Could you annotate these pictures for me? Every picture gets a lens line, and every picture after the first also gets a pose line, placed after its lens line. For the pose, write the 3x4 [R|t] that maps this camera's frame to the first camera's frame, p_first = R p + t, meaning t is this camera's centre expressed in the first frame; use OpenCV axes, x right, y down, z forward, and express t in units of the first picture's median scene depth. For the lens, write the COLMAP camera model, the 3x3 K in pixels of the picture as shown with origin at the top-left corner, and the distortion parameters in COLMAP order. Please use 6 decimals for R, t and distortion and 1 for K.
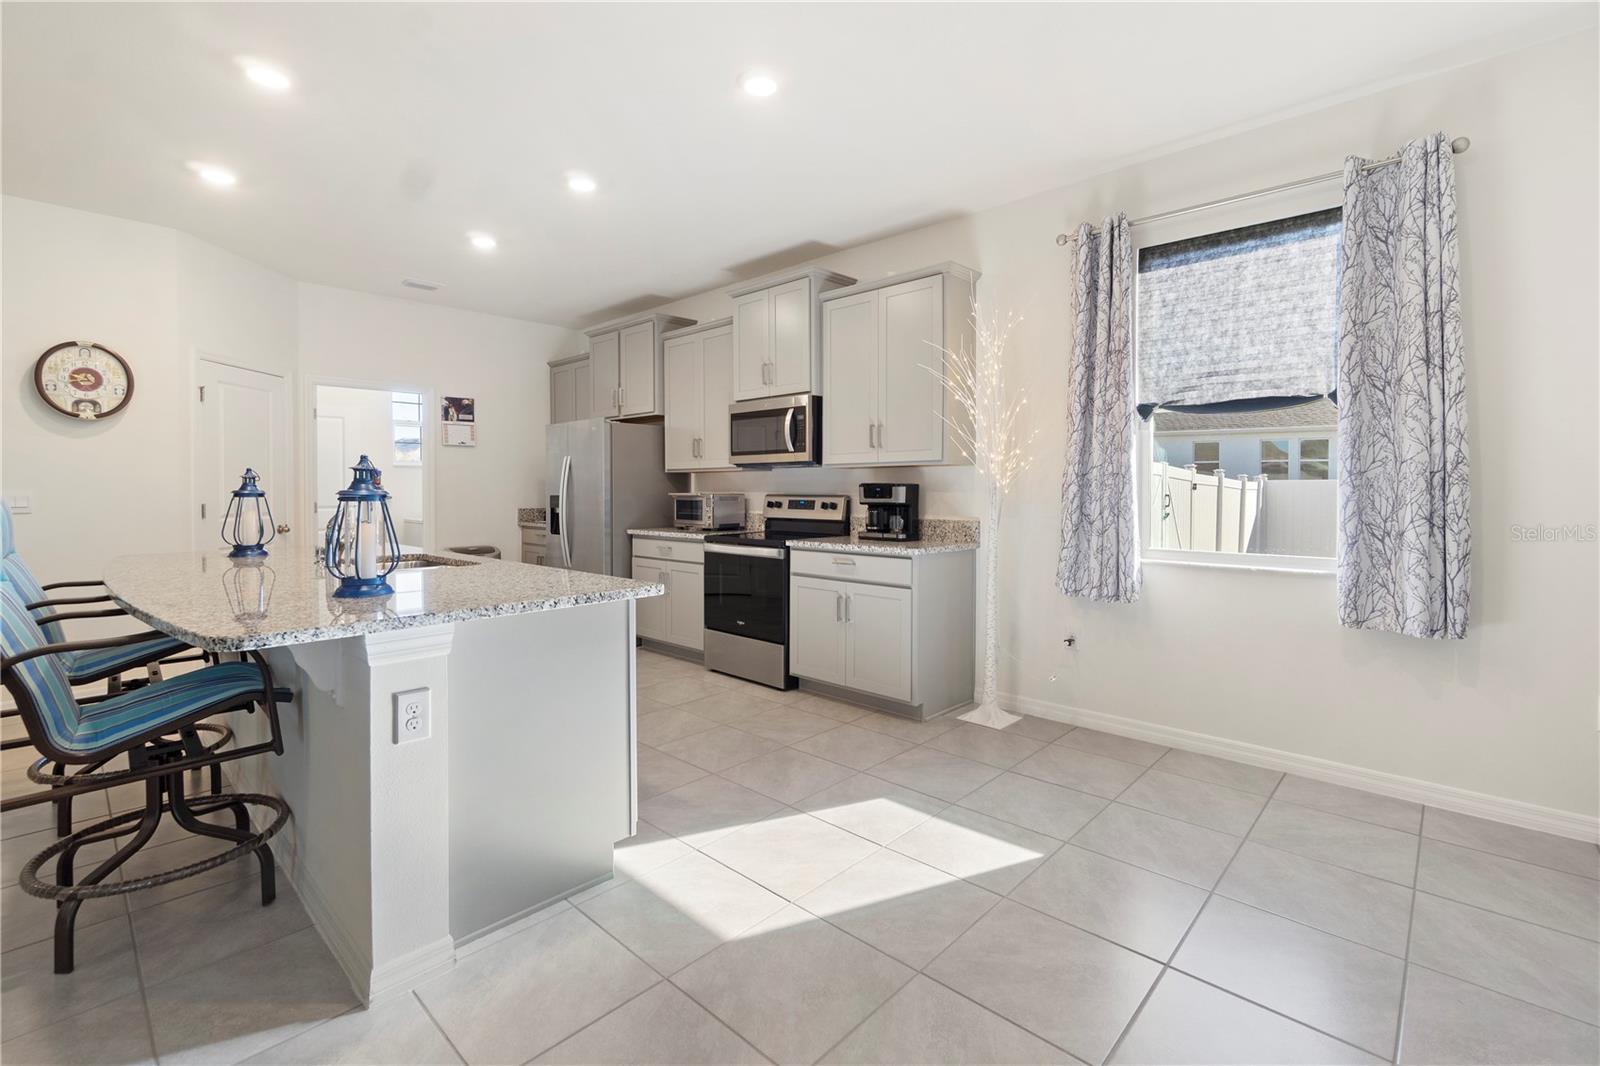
lens RADIAL K [[701.4, 0, 811.2], [0, 701.4, 495.0], [0, 0, 1]] dist [-0.009376, 0.003026]
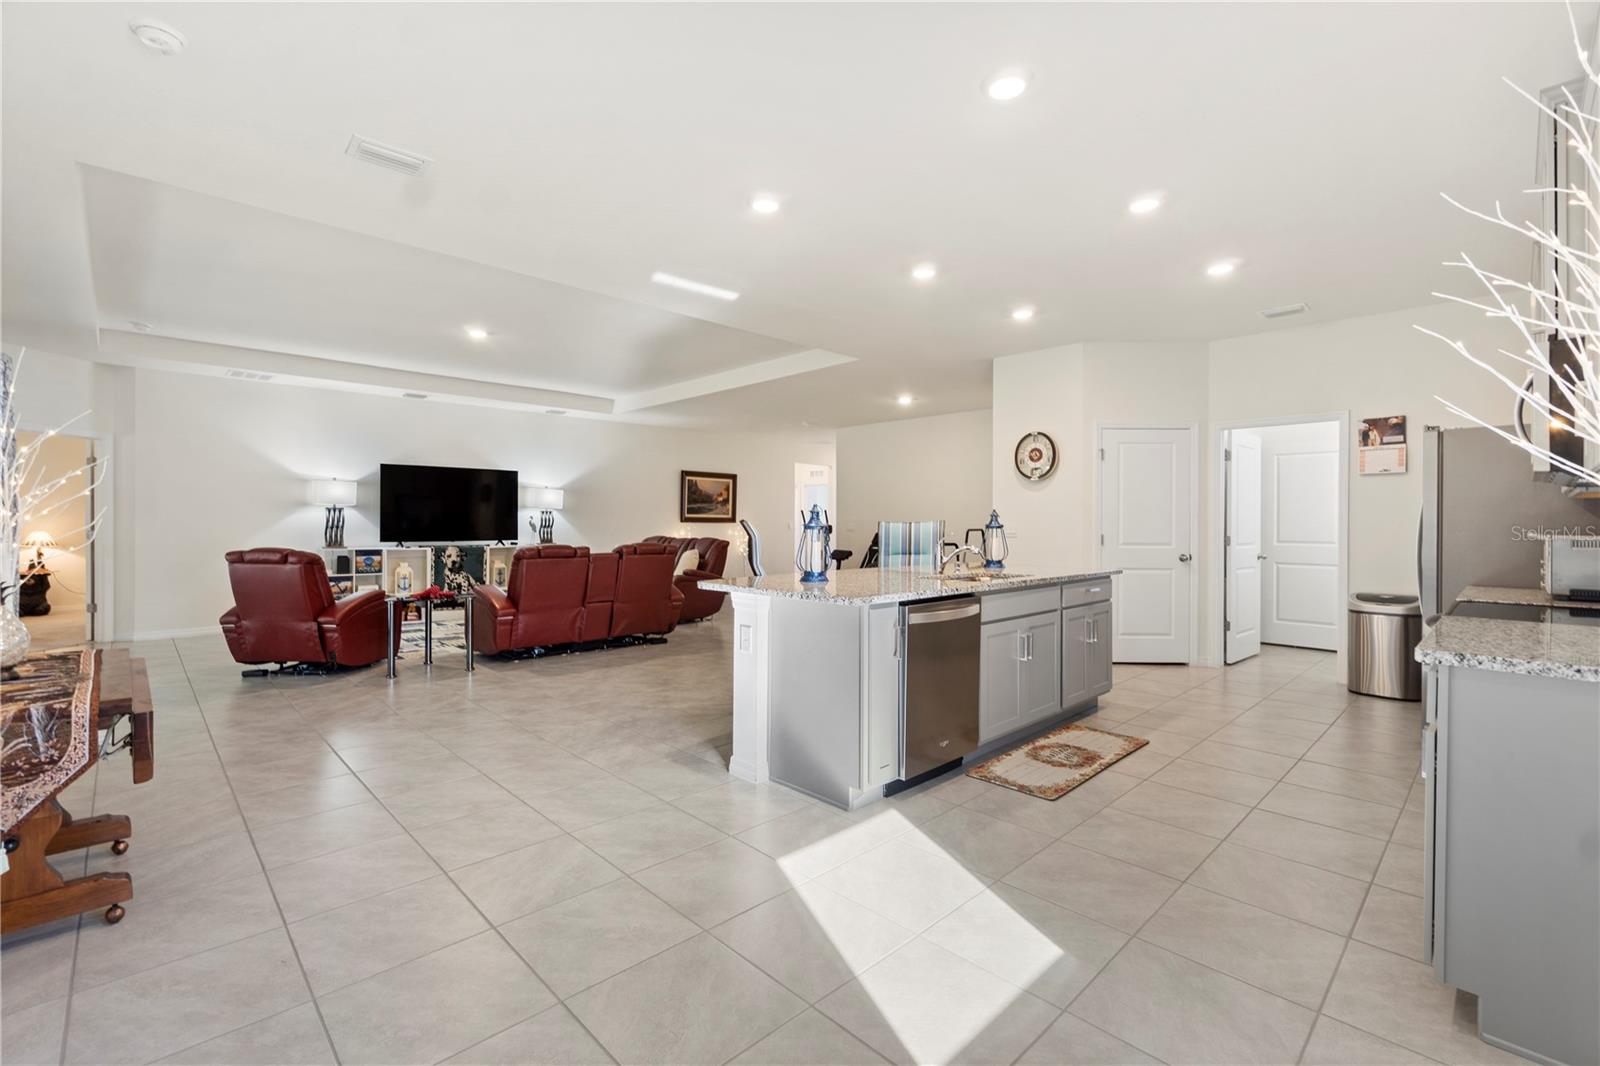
lens RADIAL K [[701.4, 0, 799.8], [0, 701.4, 528.3], [0, 0, 1]] dist [-0.009376, 0.003026]
pose [[-0.061084, 0.010843, -0.998074, 0.547577], [-0.012198, 0.999858, 0.011608, -0.008435], [0.998058, 0.012883, -0.060943, 0.499389]]
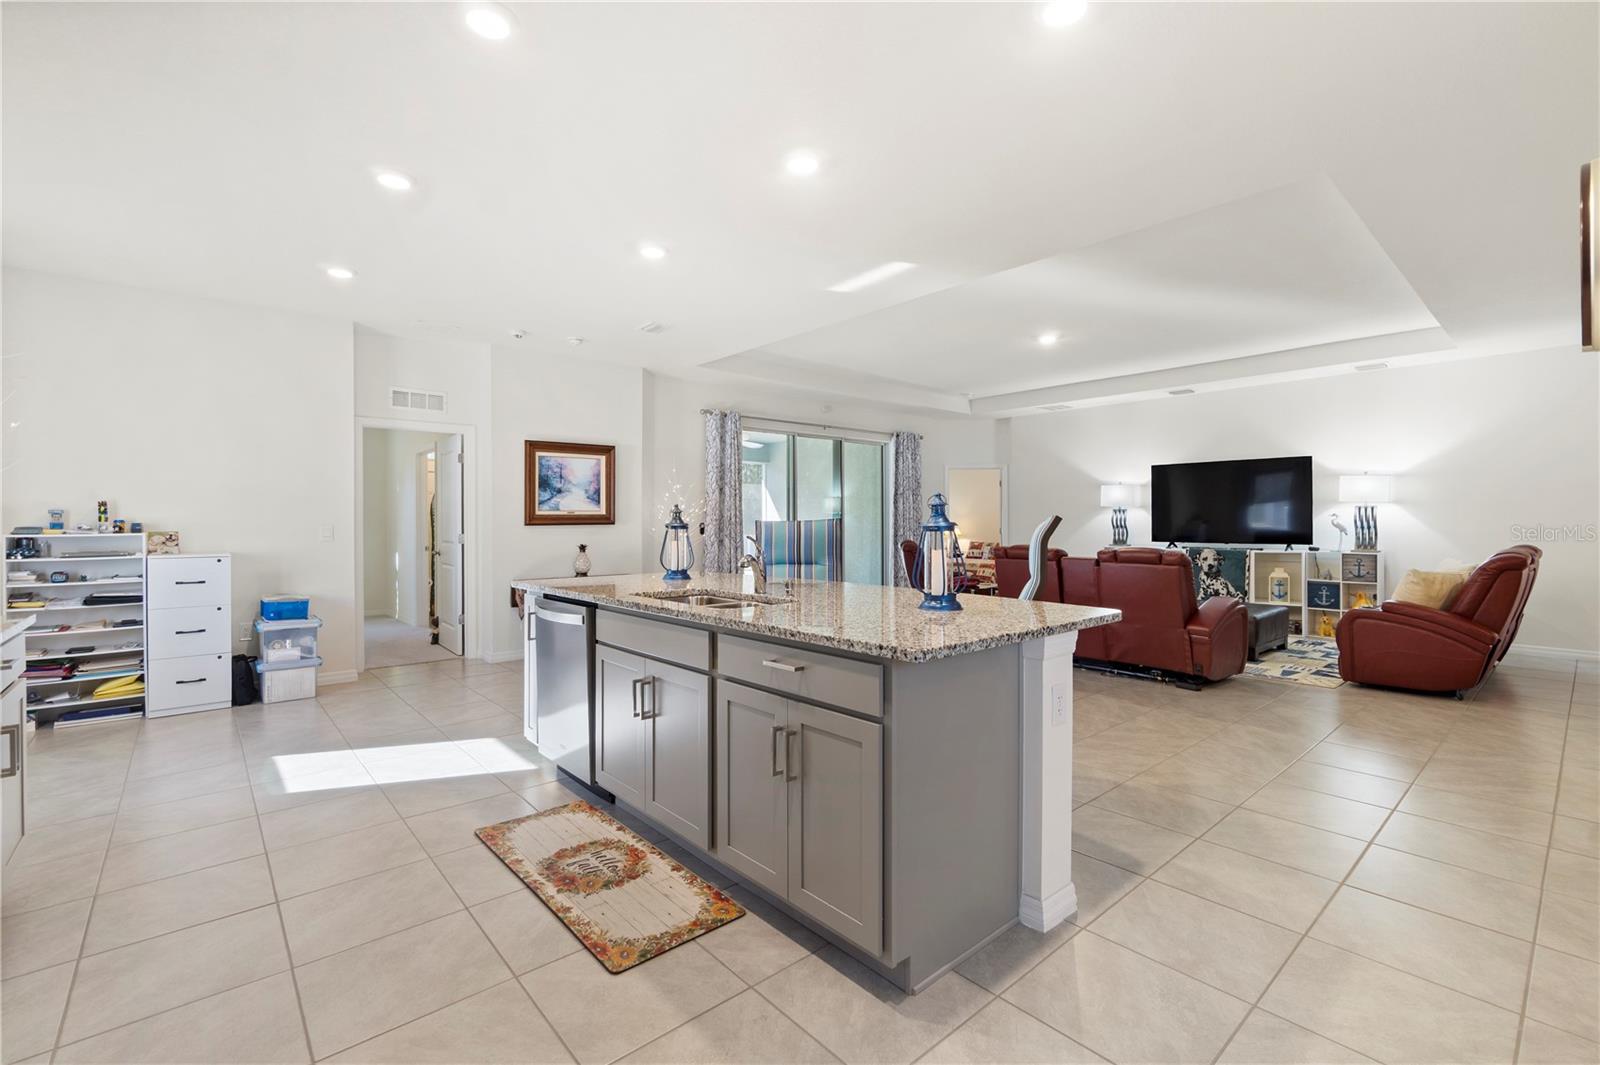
lens RADIAL K [[701.4, 0, 802.7], [0, 701.4, 519.1], [0, 0, 1]] dist [-0.009376, 0.003026]
pose [[-0.994186, 0.005008, 0.107559, -0.555354], [0.005552, 0.999973, 0.004762, -0.012254], [-0.107532, 0.005332, -0.994187, 1.325277]]
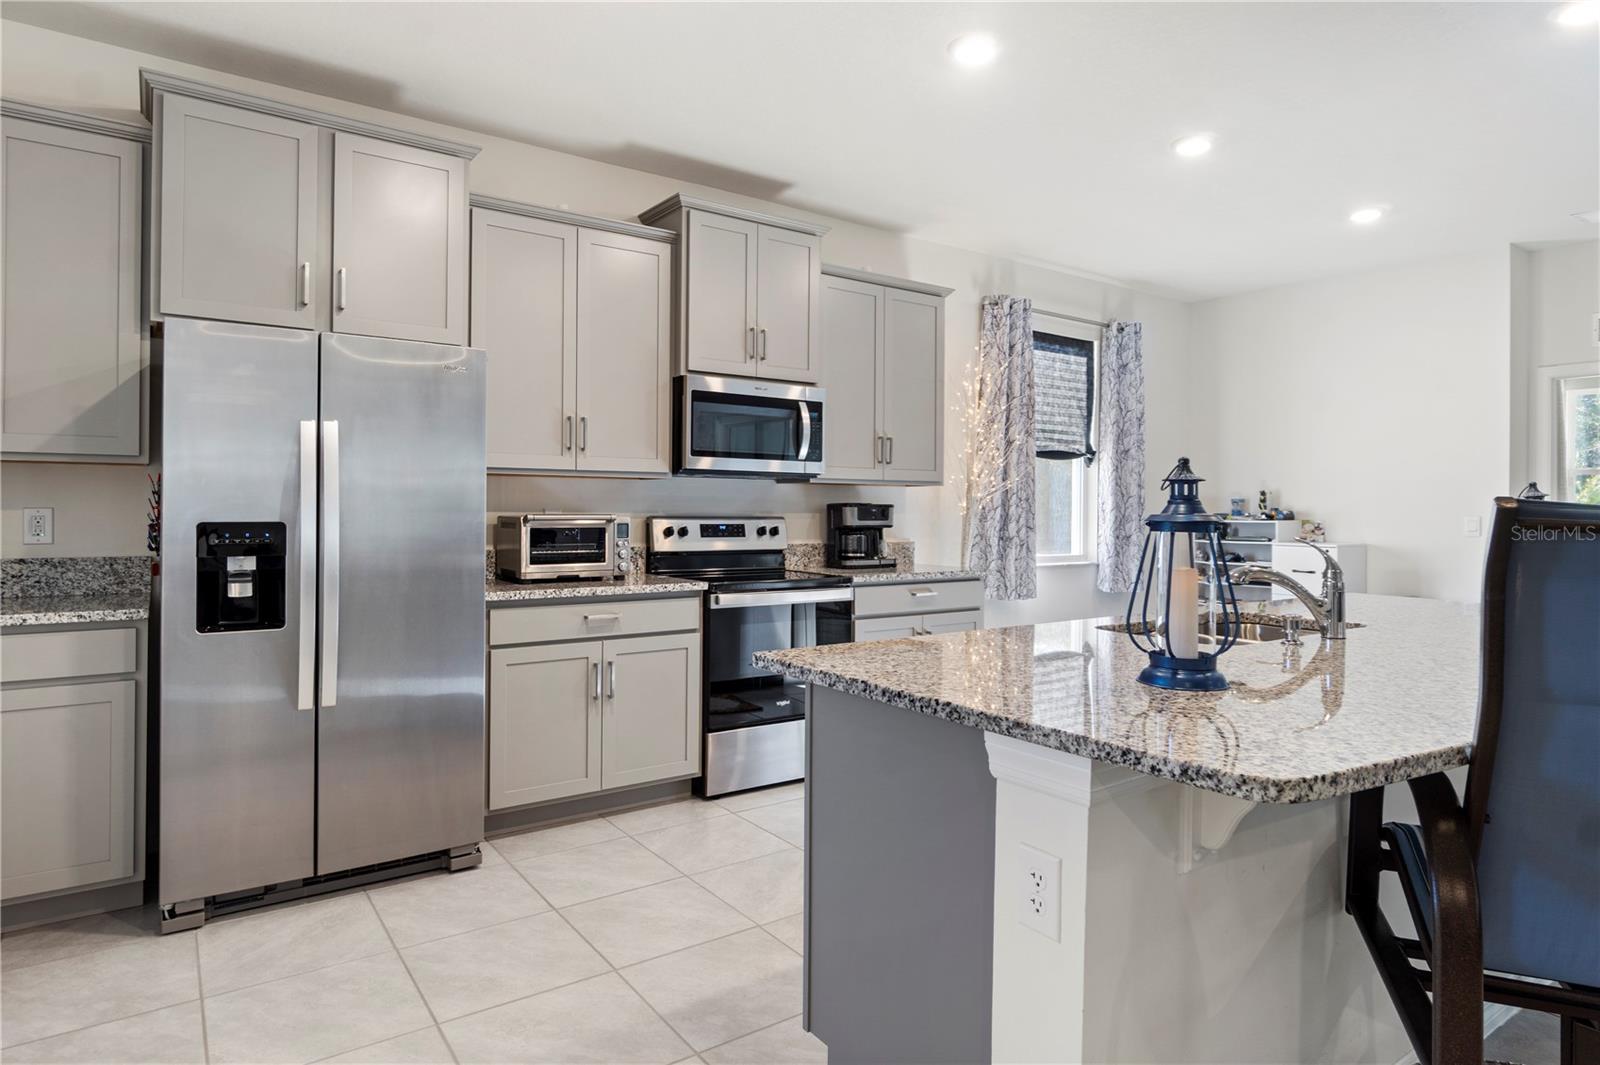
lens RADIAL K [[900.6, 0, 803.2], [0, 900.6, 500.1], [0, 0, 1]] dist [-0.003454, -0.000634]
pose [[0.212834, 0.012206, 0.977012, -0.998788], [0.000495, 0.999920, -0.012601, -0.006329], [-0.977088, 0.003166, 0.212811, 0.820973]]
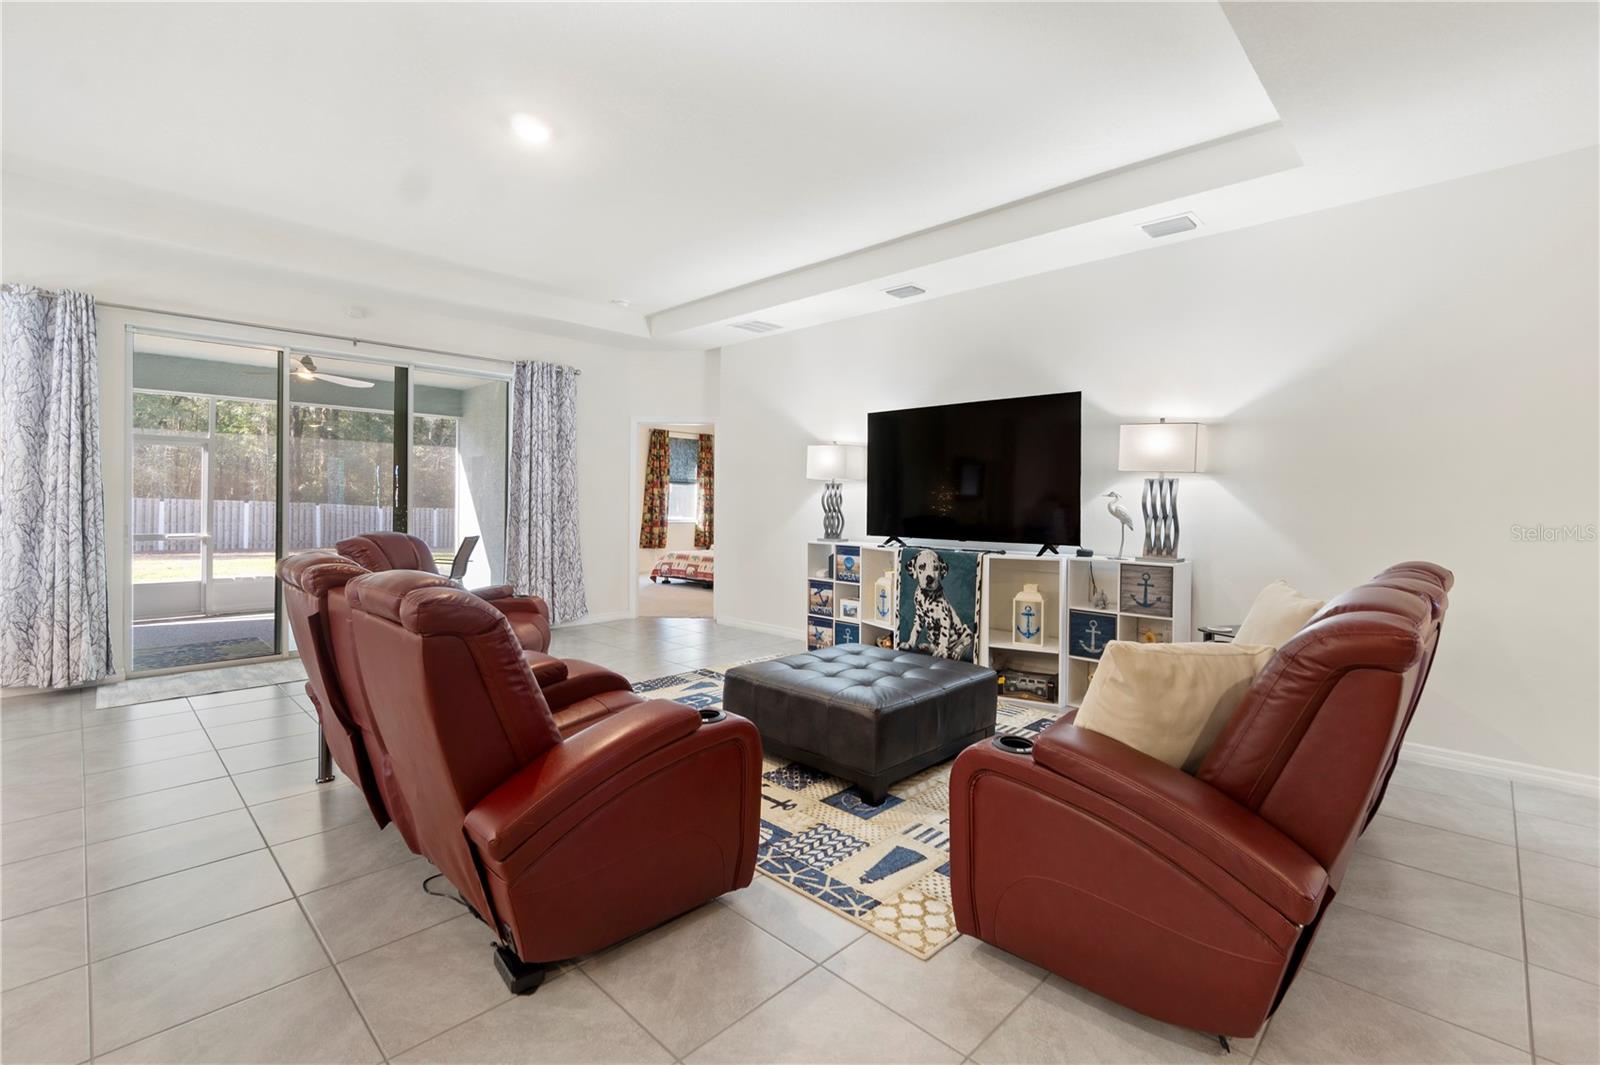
lens RADIAL K [[701.4, 0, 804.0], [0, 701.4, 509.9], [0, 0, 1]] dist [-0.009376, 0.003026]
pose [[-0.999830, -0.007338, 0.016898, -1.249503], [-0.006993, 0.999768, 0.020387, -0.003178], [-0.017043, 0.020265, -0.999649, 0.472457]]
